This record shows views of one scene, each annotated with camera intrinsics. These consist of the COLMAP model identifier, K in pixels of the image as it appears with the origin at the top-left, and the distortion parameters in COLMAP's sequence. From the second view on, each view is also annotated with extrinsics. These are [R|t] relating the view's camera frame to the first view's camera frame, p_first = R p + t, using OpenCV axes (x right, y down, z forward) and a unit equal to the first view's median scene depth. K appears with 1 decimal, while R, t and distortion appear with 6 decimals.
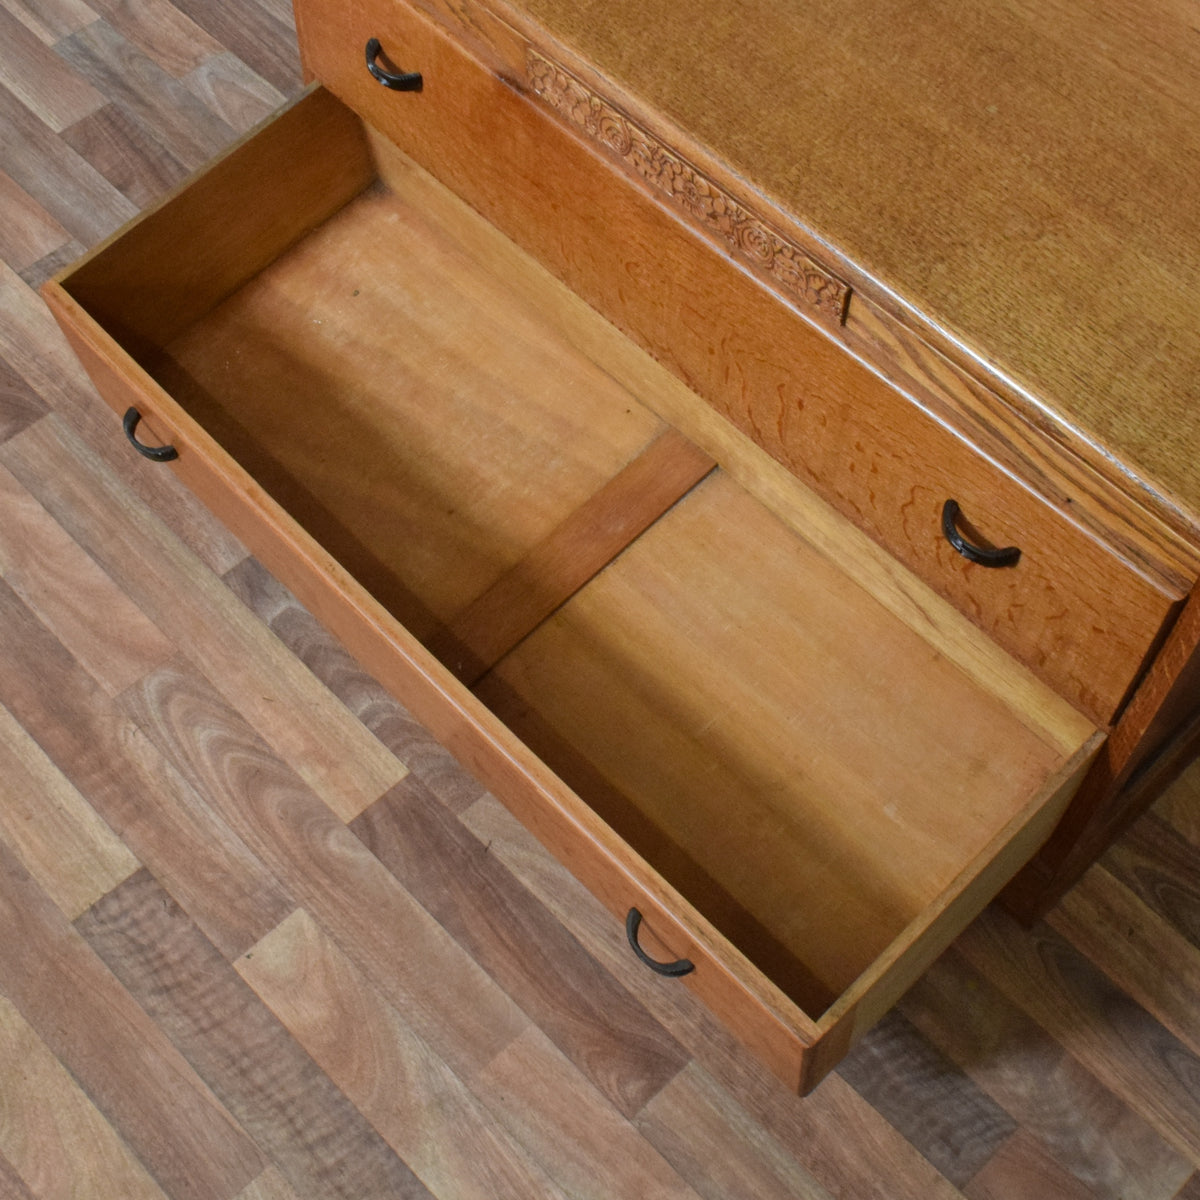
lens RADIAL K [[1850.4, 0, 588.6], [0, 1850.4, 491.6], [0, 0, 1]] dist [-0.020909, 0.000000]
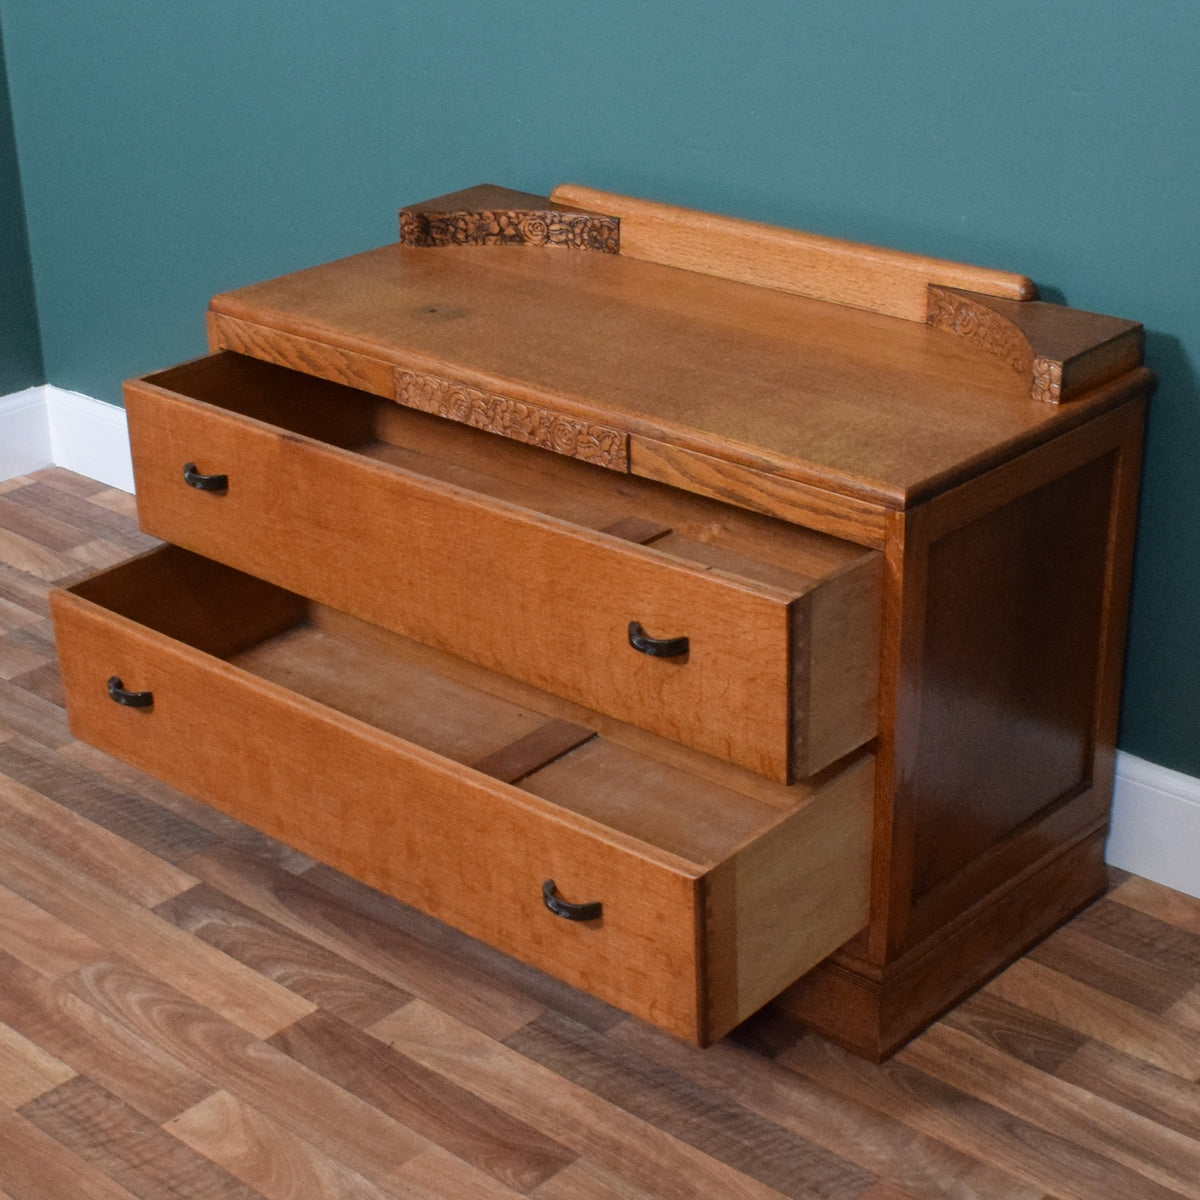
lens RADIAL K [[2244.4, 0, 546.4], [0, 2244.4, 585.9], [0, 0, 1]] dist [-0.021369, 0.000000]
pose [[0.997481, -0.065609, 0.026969, 0.022218], [0.069971, 0.847554, -0.526076, 0.721107], [0.011658, 0.526638, 0.850010, -0.311729]]
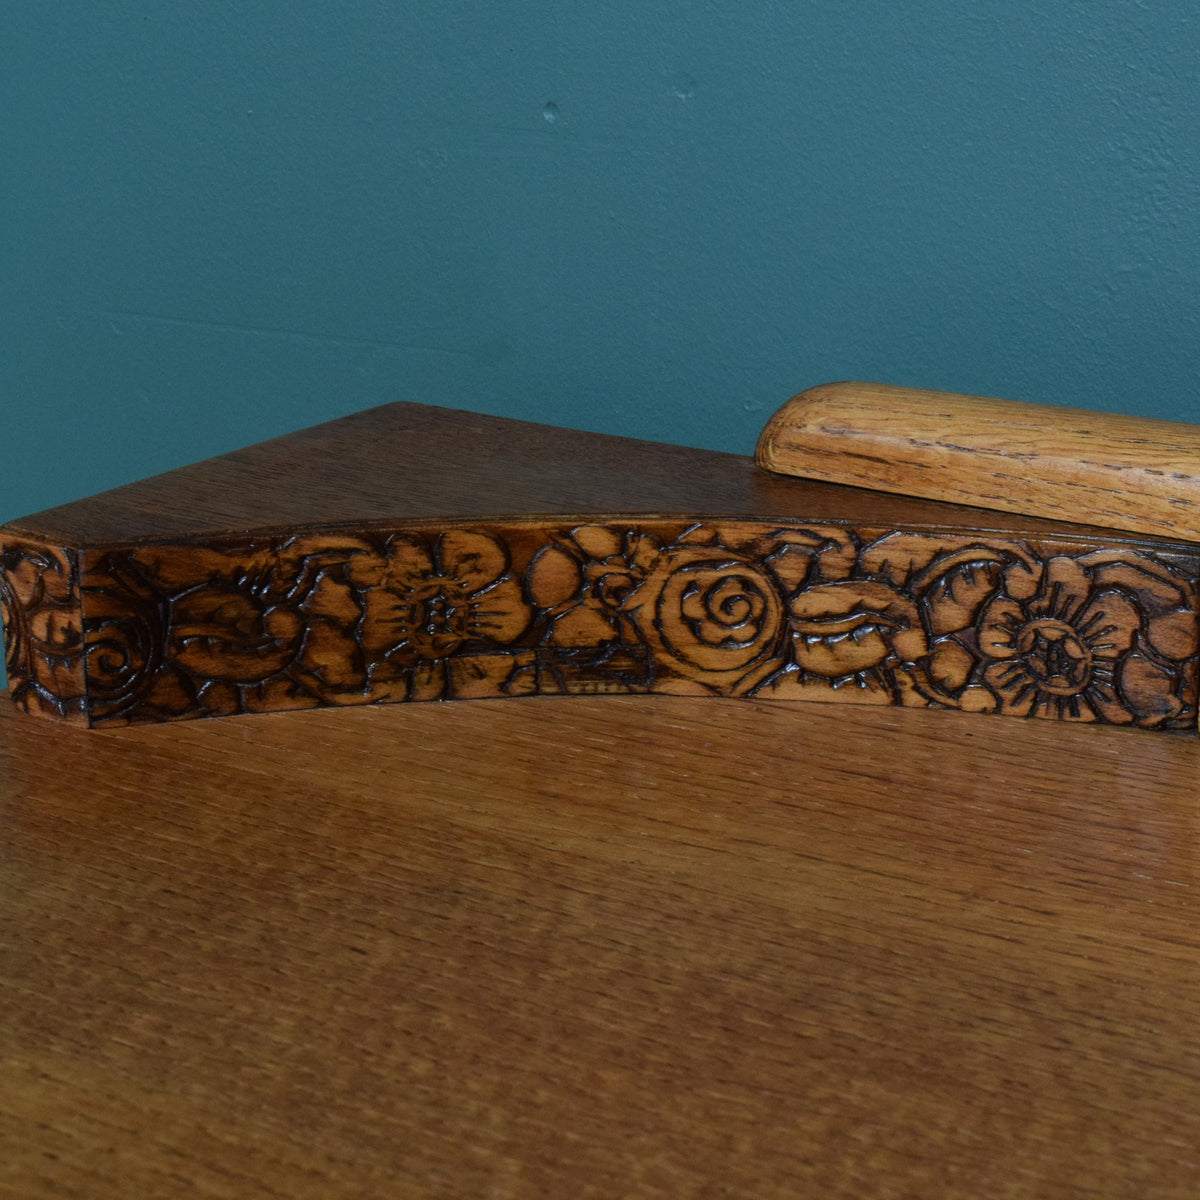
lens RADIAL K [[2793.7, 0, 607.4], [0, 2793.7, 599.2], [0, 0, 1]] dist [-0.008266, 0.000000]
pose [[0.976100, -0.092054, 0.196861, -0.020646], [0.195981, 0.764317, -0.614337, -0.180783], [-0.093912, 0.638236, 0.764091, 0.705942]]
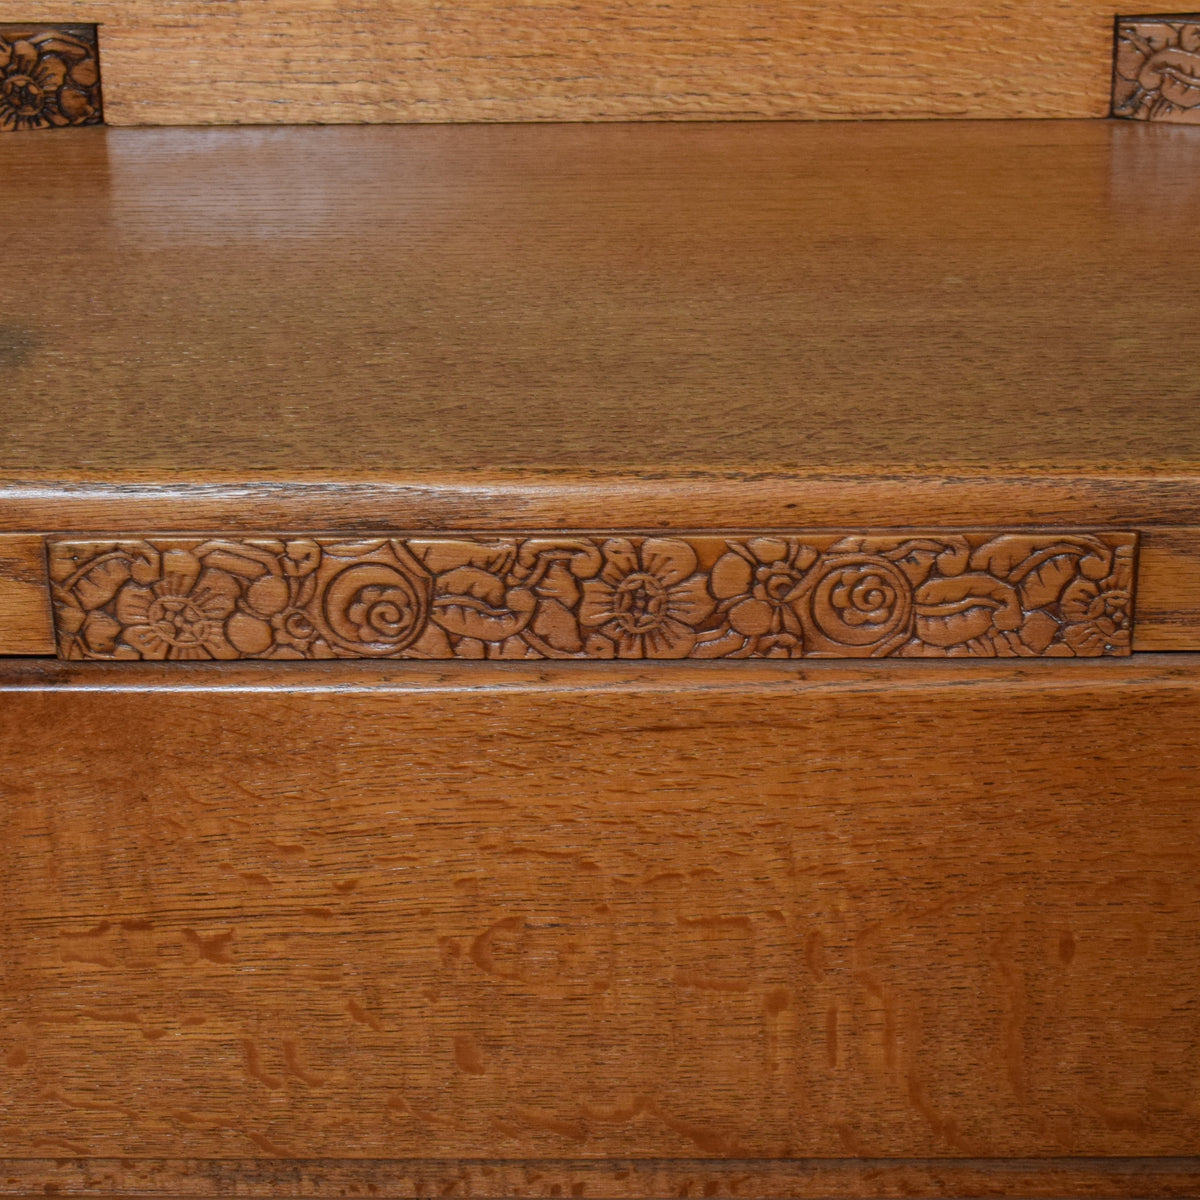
lens RADIAL K [[2793.7, 0, 580.6], [0, 2793.7, 596.7], [0, 0, 1]] dist [-0.008266, 0.000000]
pose [[0.699151, -0.319827, 0.639452, -0.311379], [0.605604, 0.740307, -0.291871, 0.011484], [-0.380043, 0.591317, 0.711275, 0.488498]]
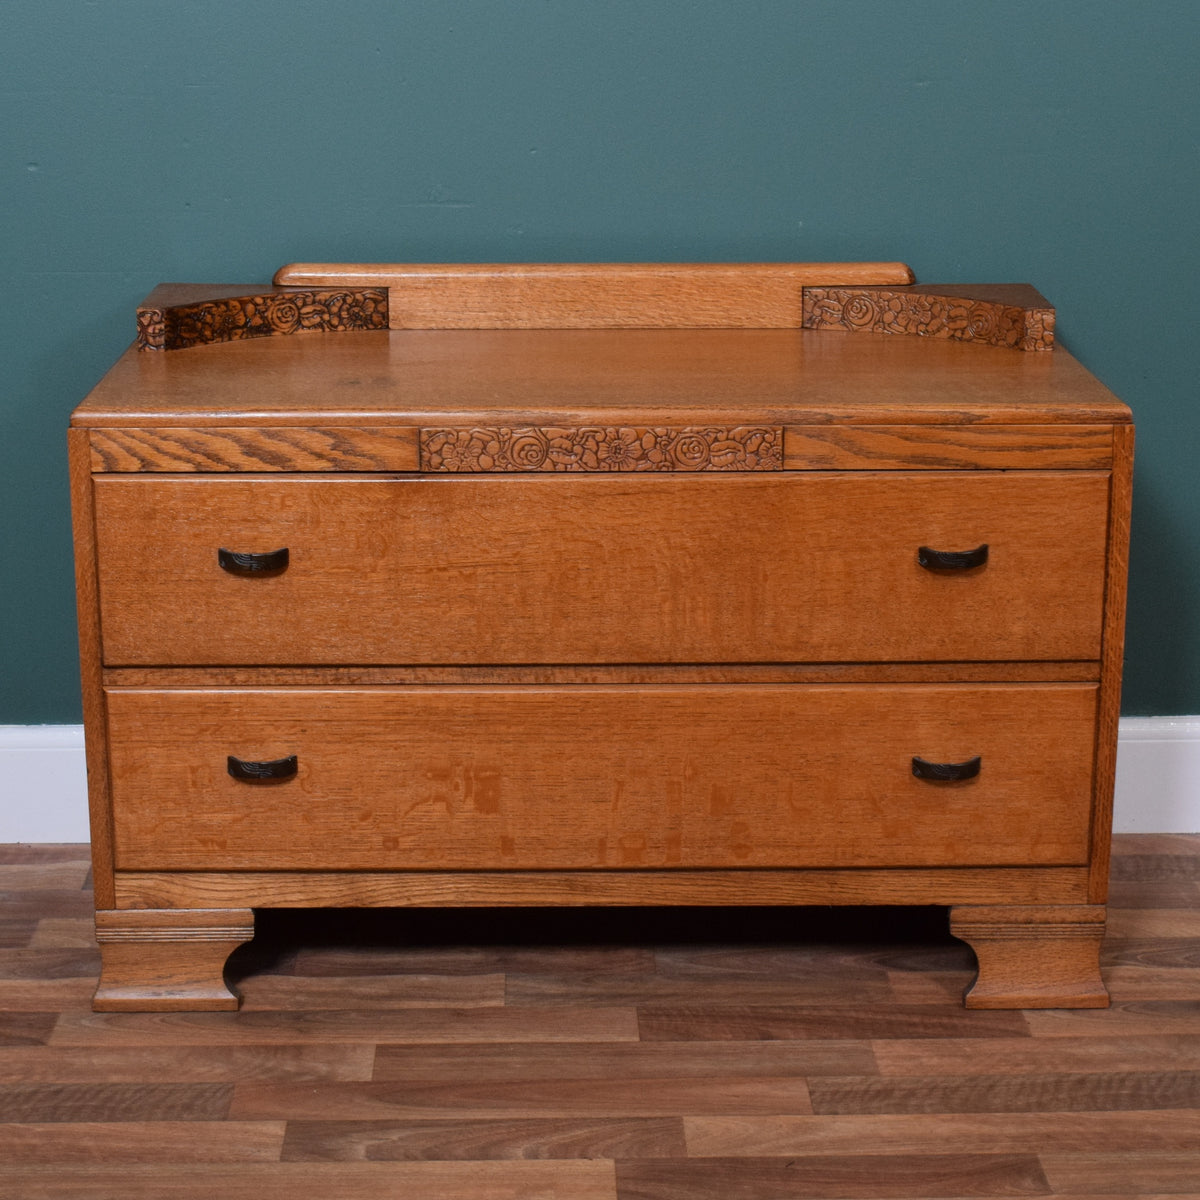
lens RADIAL K [[2603.3, 0, 594.4], [0, 2603.3, 598.8], [0, 0, 1]] dist [-0.030398, 0.000000]
pose [[0.676454, -0.218022, 0.703474, -1.057129], [0.616653, 0.689917, -0.379147, 0.490989], [-0.402676, 0.690276, 0.601142, 0.021736]]
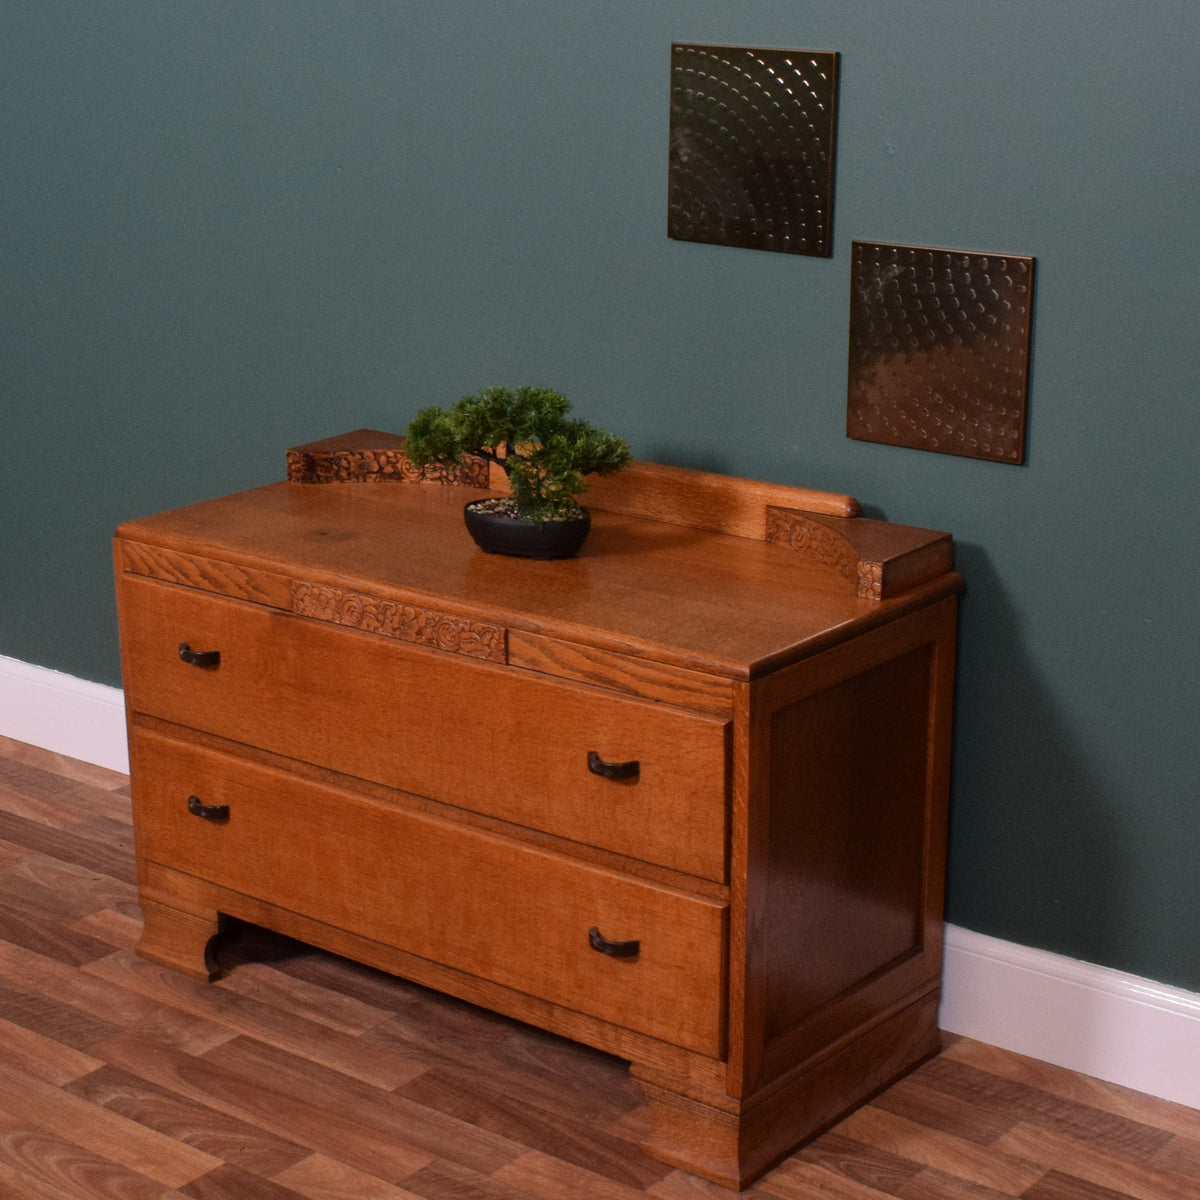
lens RADIAL K [[2407.9, 0, 573.4], [0, 2407.9, 653.6], [0, 0, 1]] dist [-0.029043, 0.000000]
pose [[0.990833, -0.068231, 0.116595, -0.035229], [0.125709, 0.781726, -0.610821, 0.965854], [-0.049468, 0.619879, 0.783137, -0.493721]]
